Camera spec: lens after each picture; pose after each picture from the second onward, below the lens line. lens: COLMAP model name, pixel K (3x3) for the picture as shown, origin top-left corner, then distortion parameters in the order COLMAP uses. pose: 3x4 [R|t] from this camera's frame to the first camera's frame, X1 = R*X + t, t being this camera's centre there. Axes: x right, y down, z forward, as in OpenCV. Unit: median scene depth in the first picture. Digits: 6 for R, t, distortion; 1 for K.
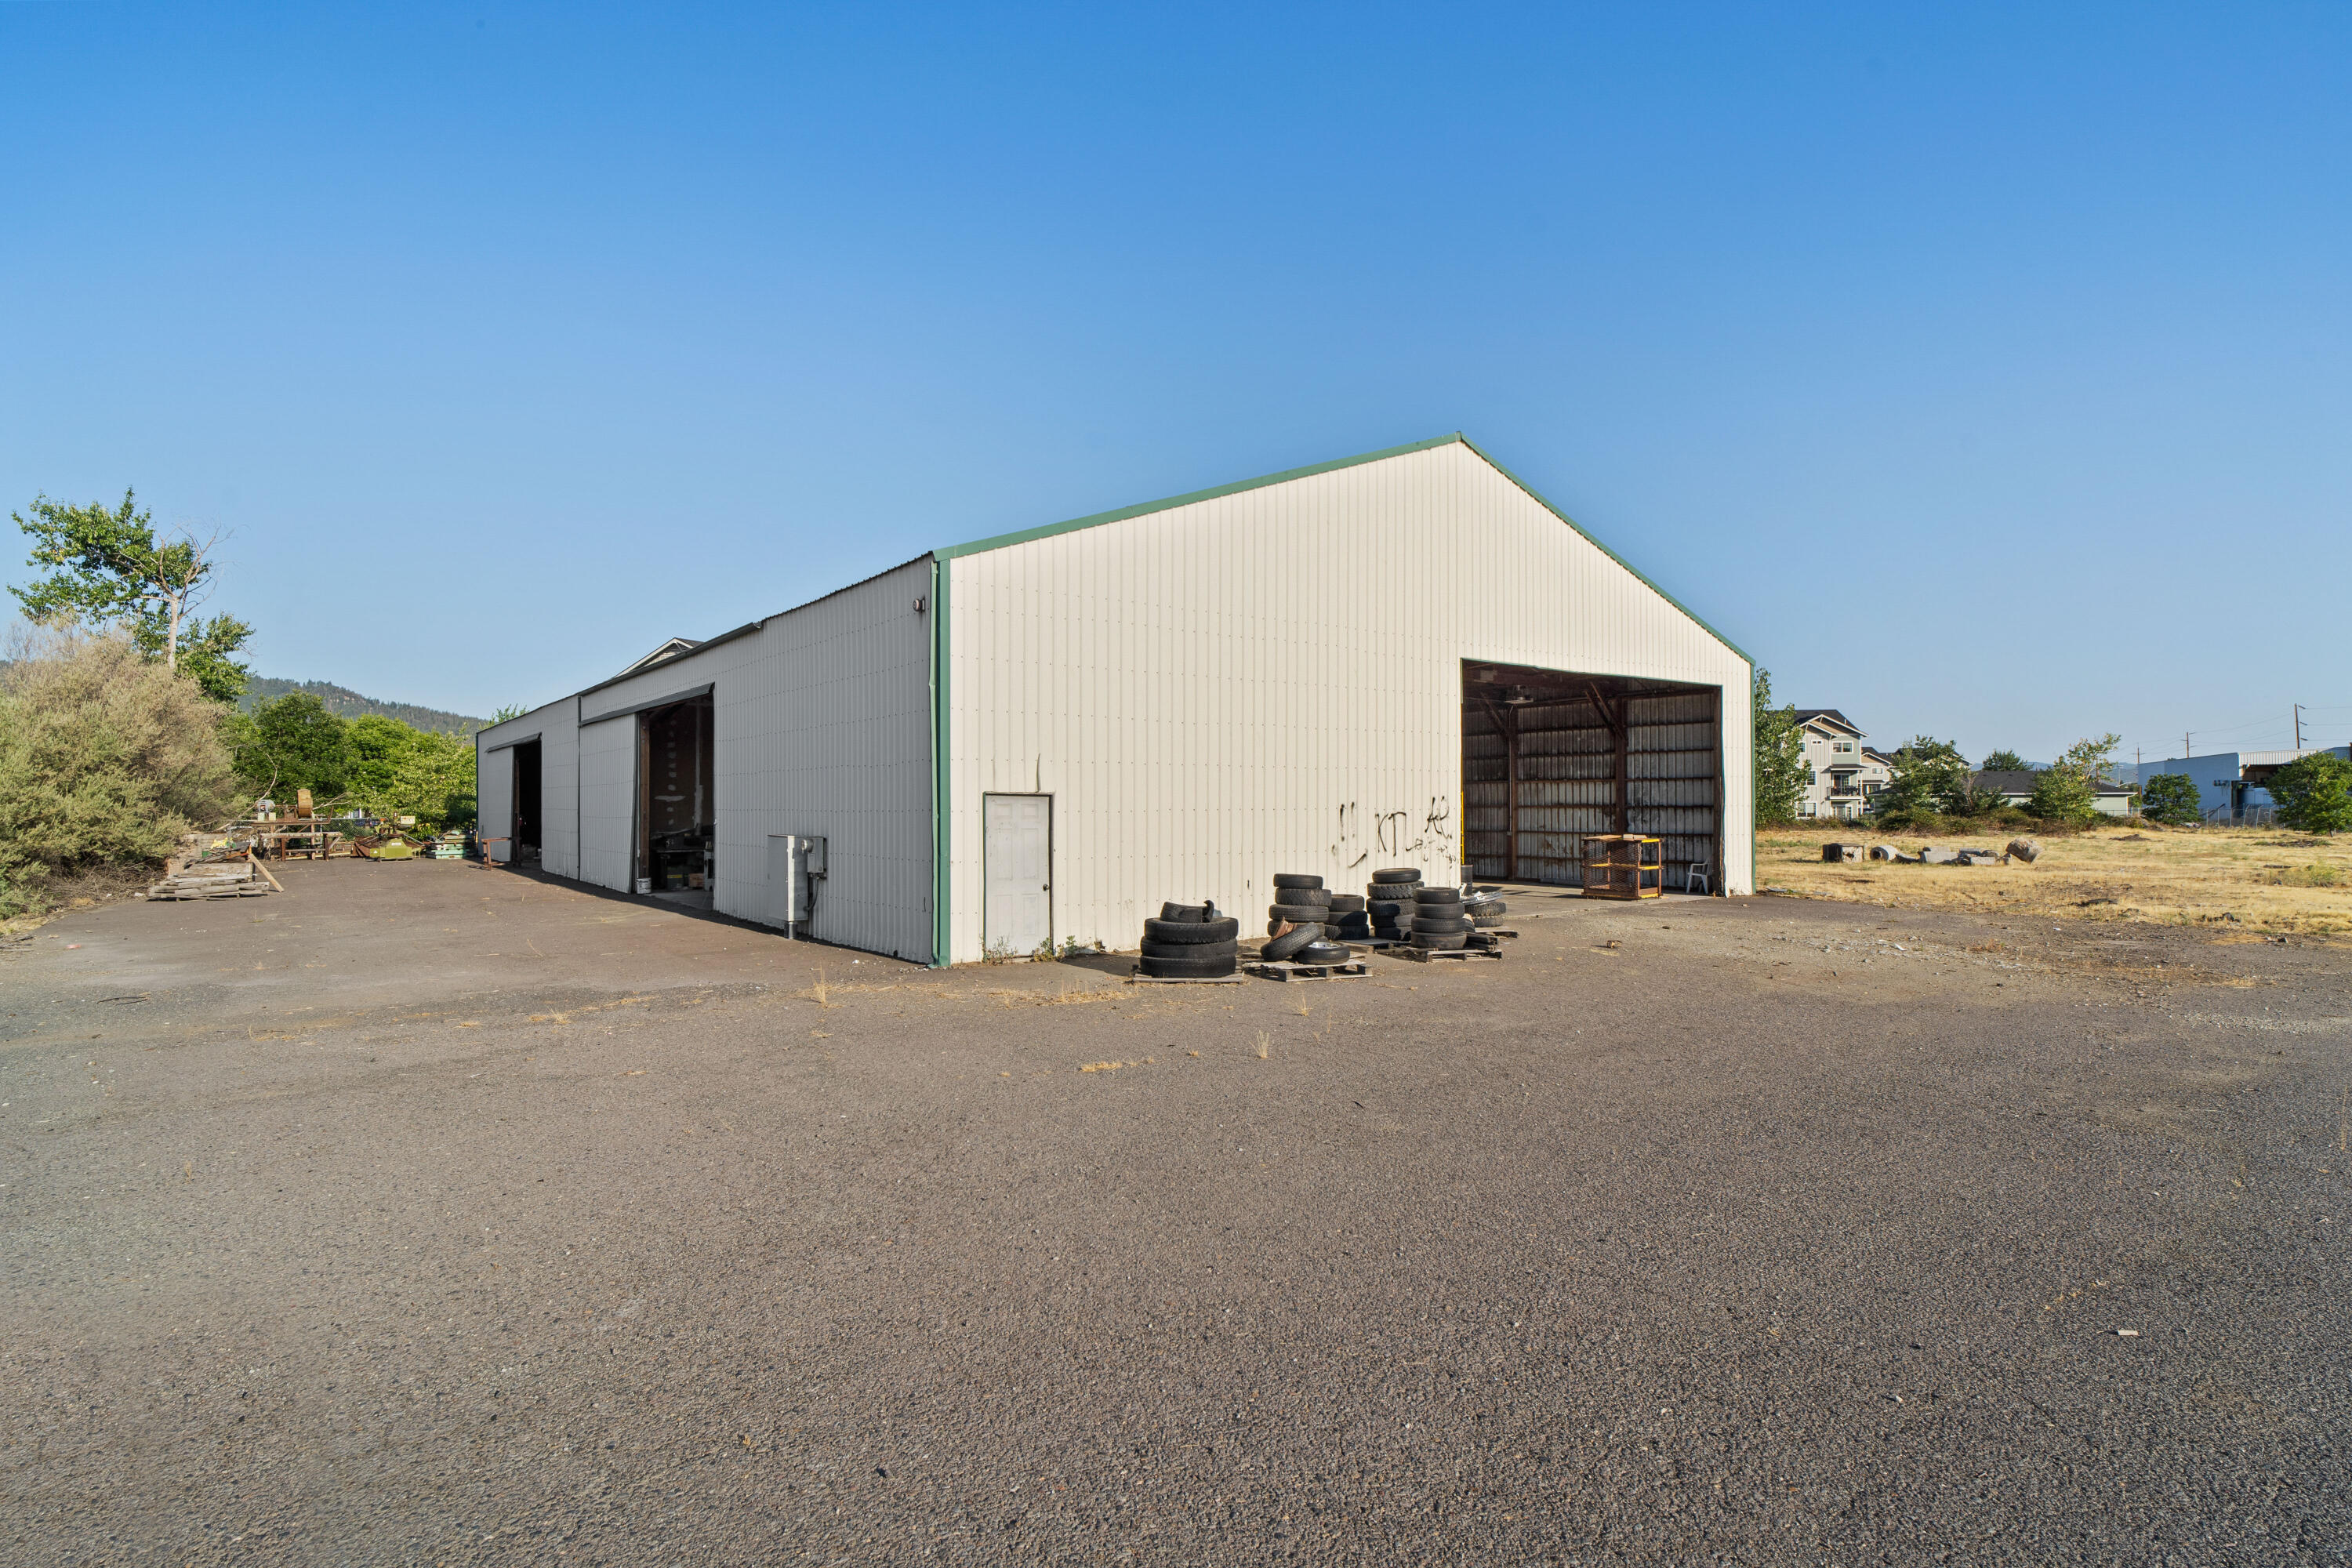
lens RADIAL K [[1263.2, 0, 1187.1], [0, 1263.2, 791.9], [0, 0, 1]] dist [0.002498, 0.001031]
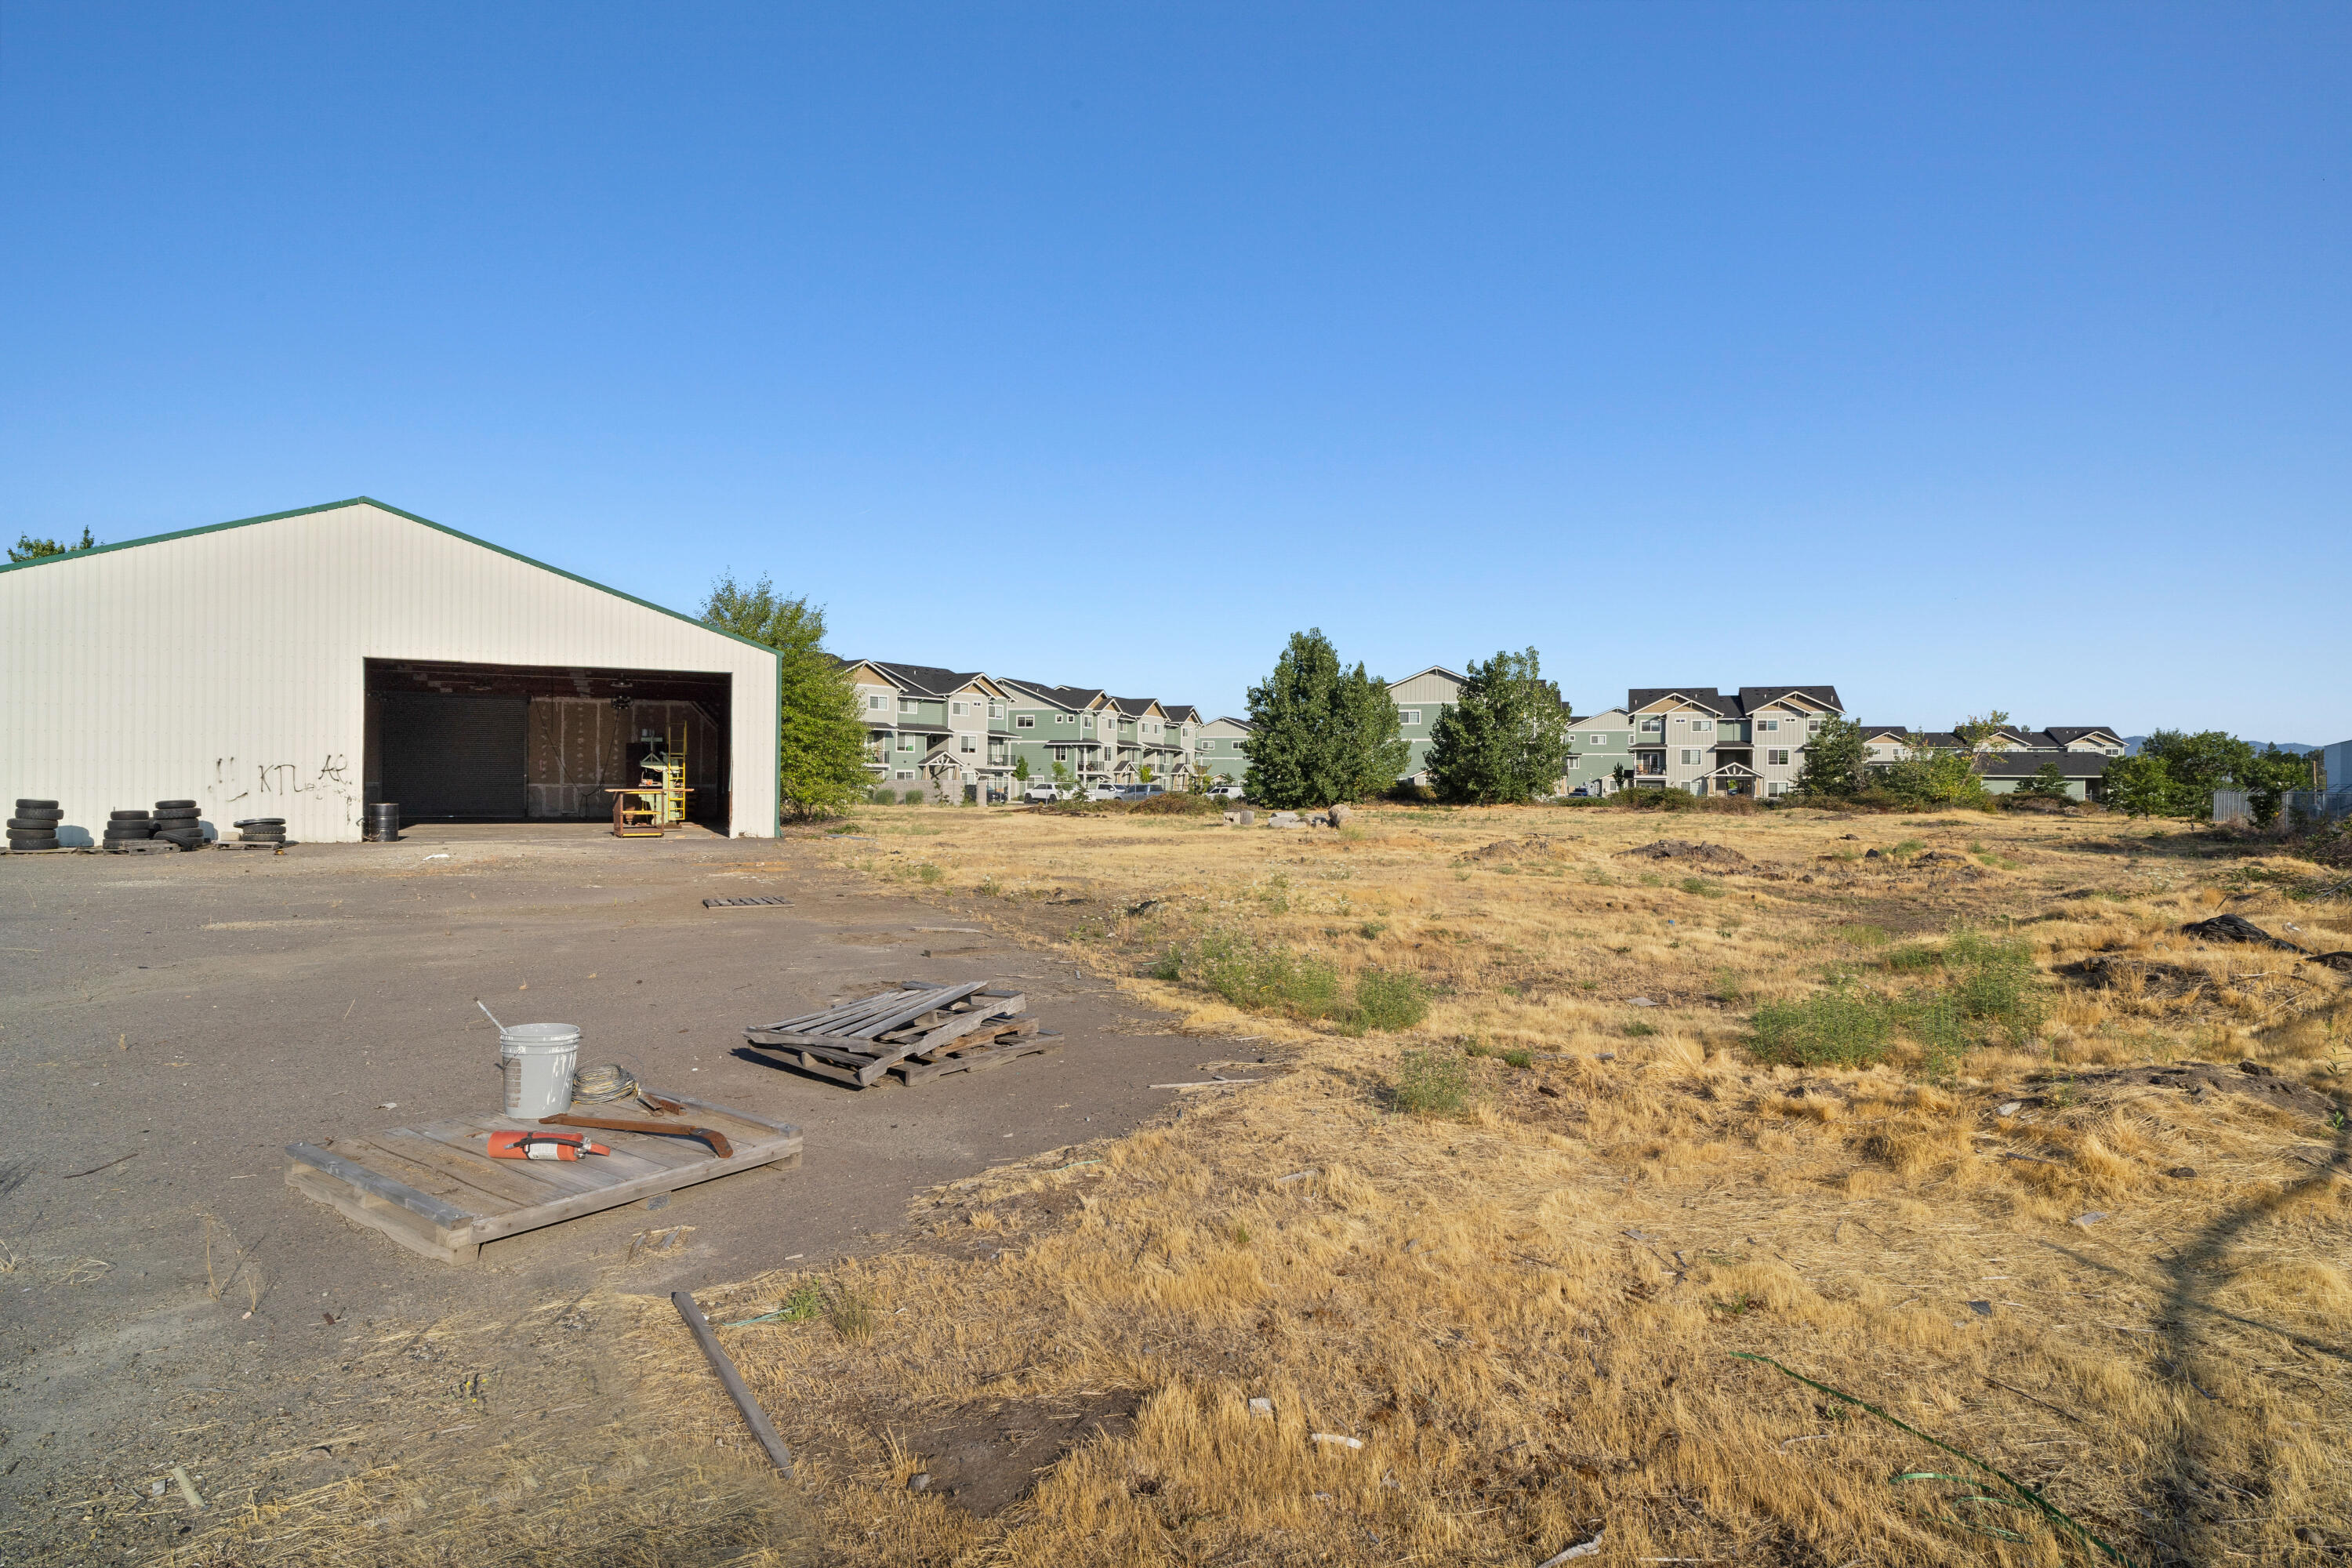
lens RADIAL K [[1263.2, 0, 1187.1], [0, 1263.2, 791.9], [0, 0, 1]] dist [0.002498, 0.001031]
pose [[0.979933, 0.011691, -0.198982, 0.562832], [-0.008335, 0.999809, 0.017691, 0.005020], [0.199151, -0.015678, 0.979843, -0.080166]]
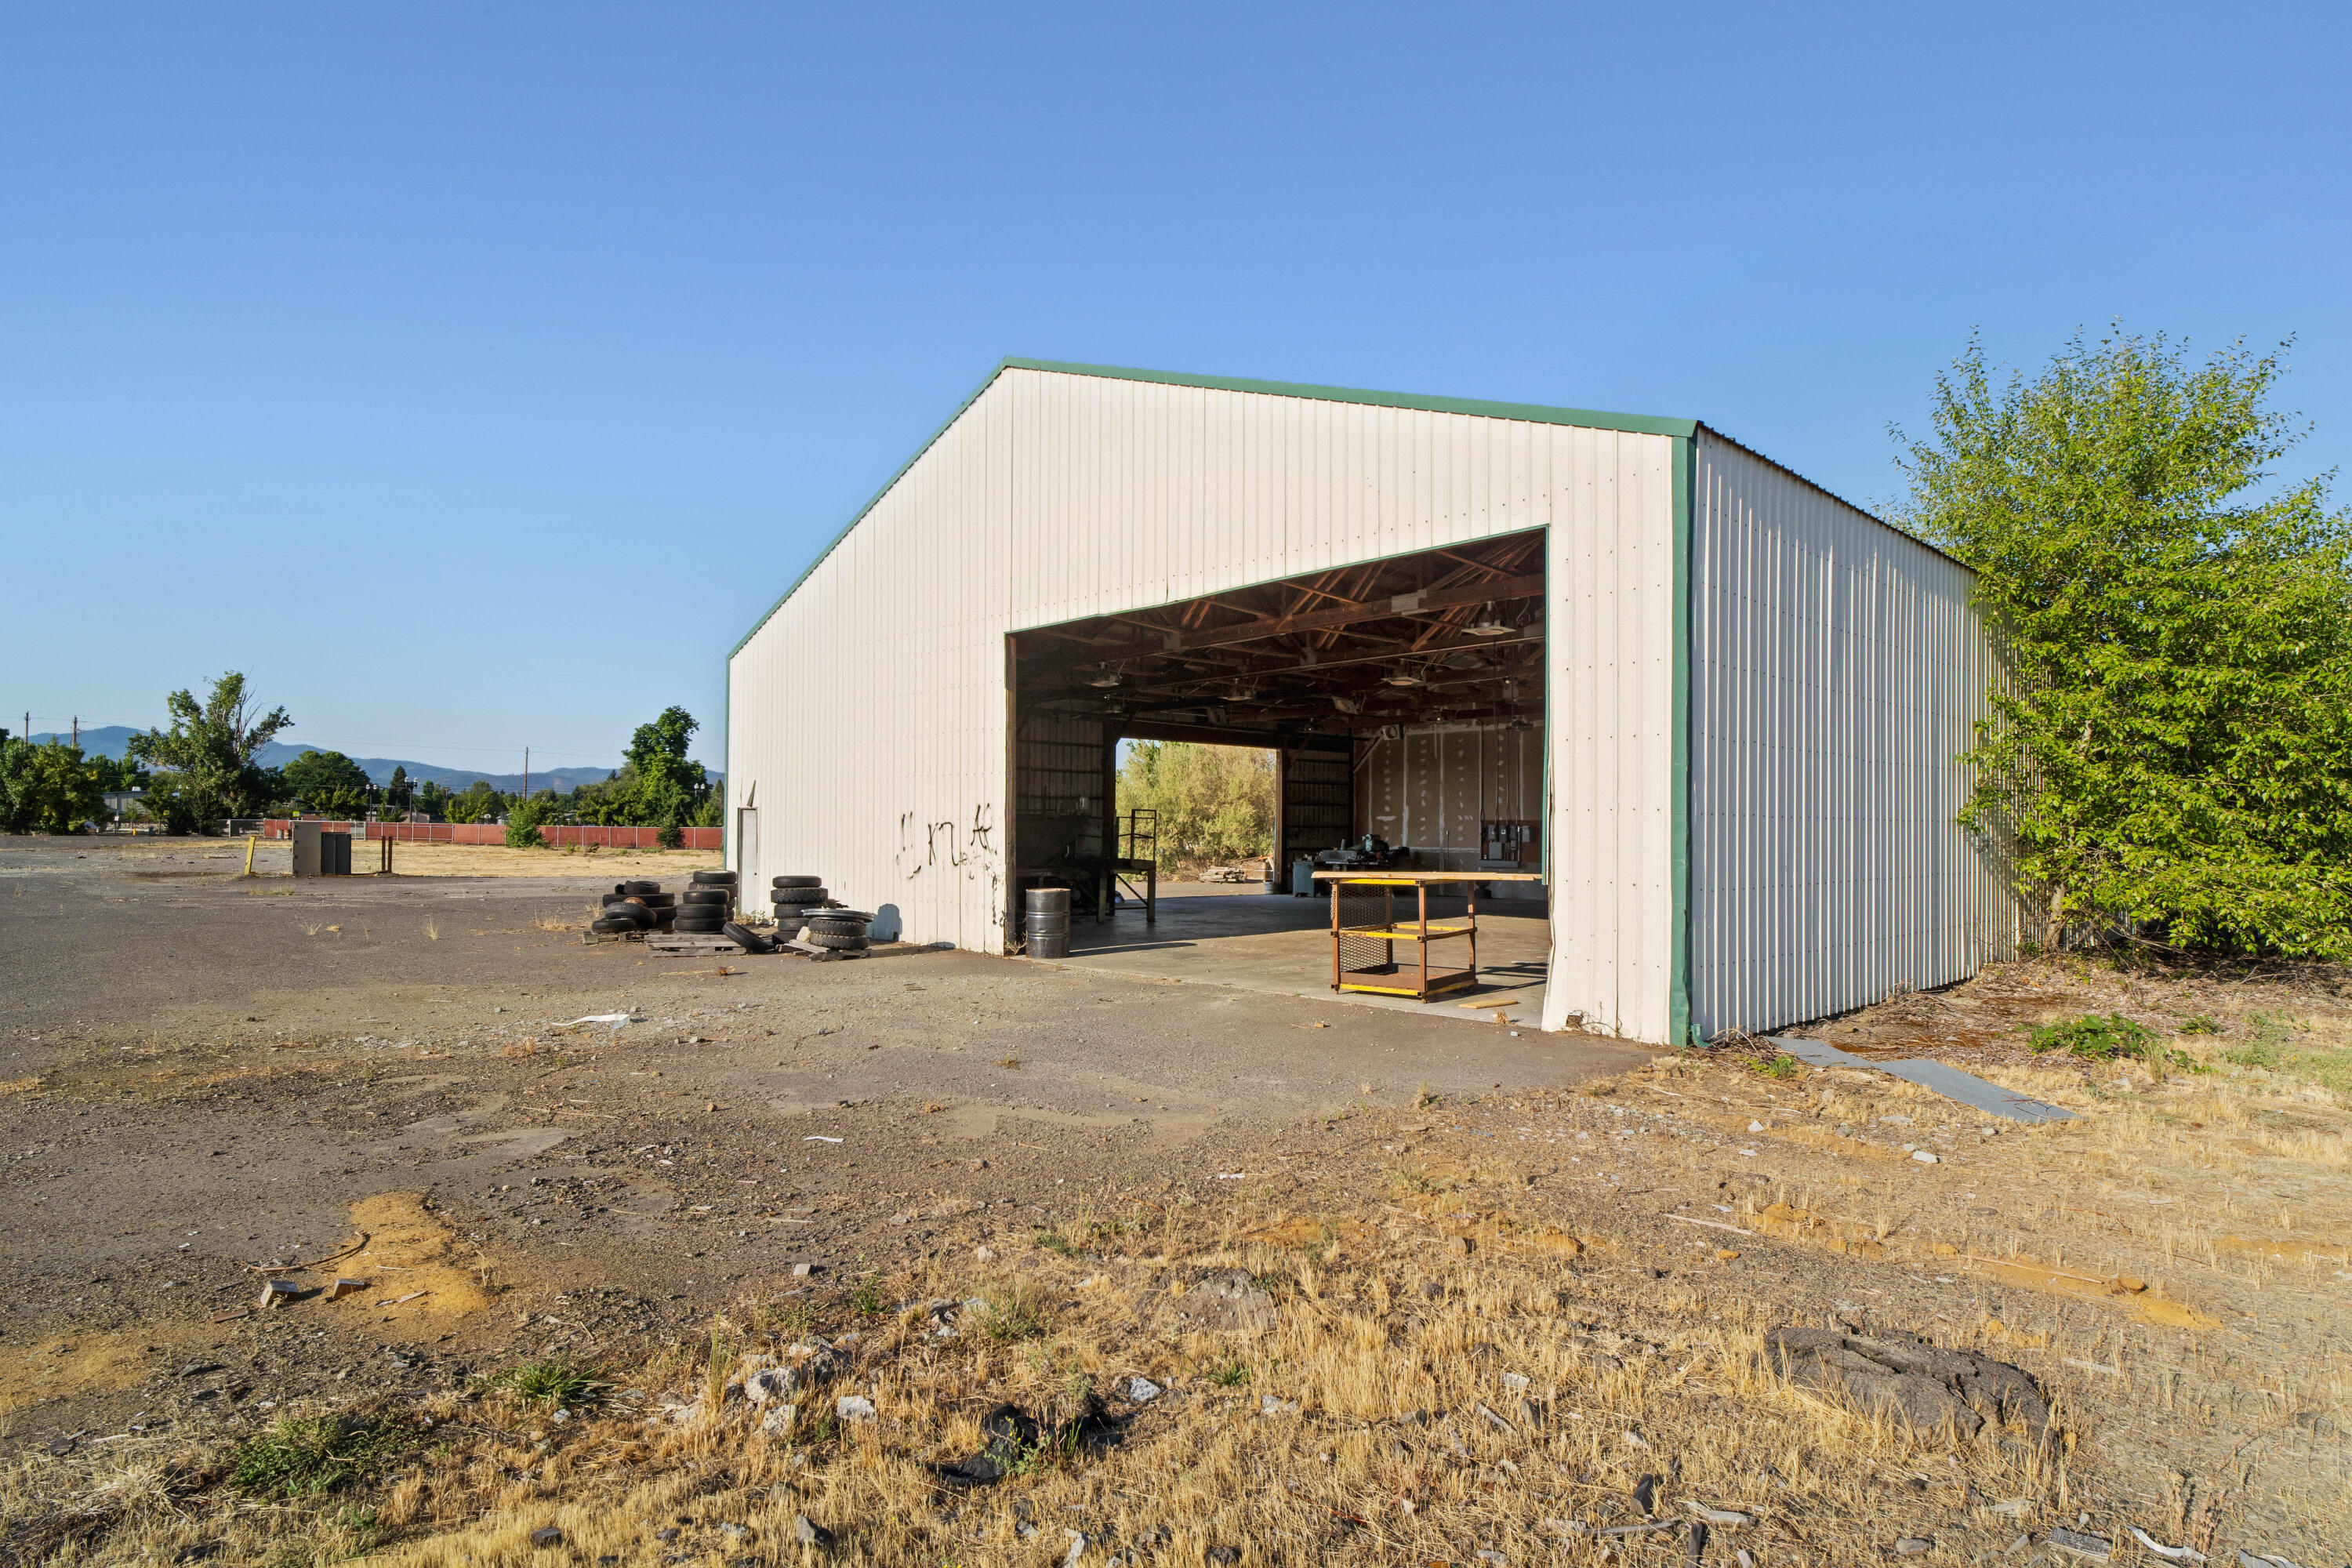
lens RADIAL K [[1220.8, 0, 1174.7], [0, 1220.8, 827.9], [0, 0, 1]] dist [-0.000266, -0.000003]
pose [[0.142070, -0.000684, -0.989856, 0.405490], [0.004192, 0.999991, -0.000089, 0.008089], [0.989848, -0.004137, 0.142071, 0.400536]]
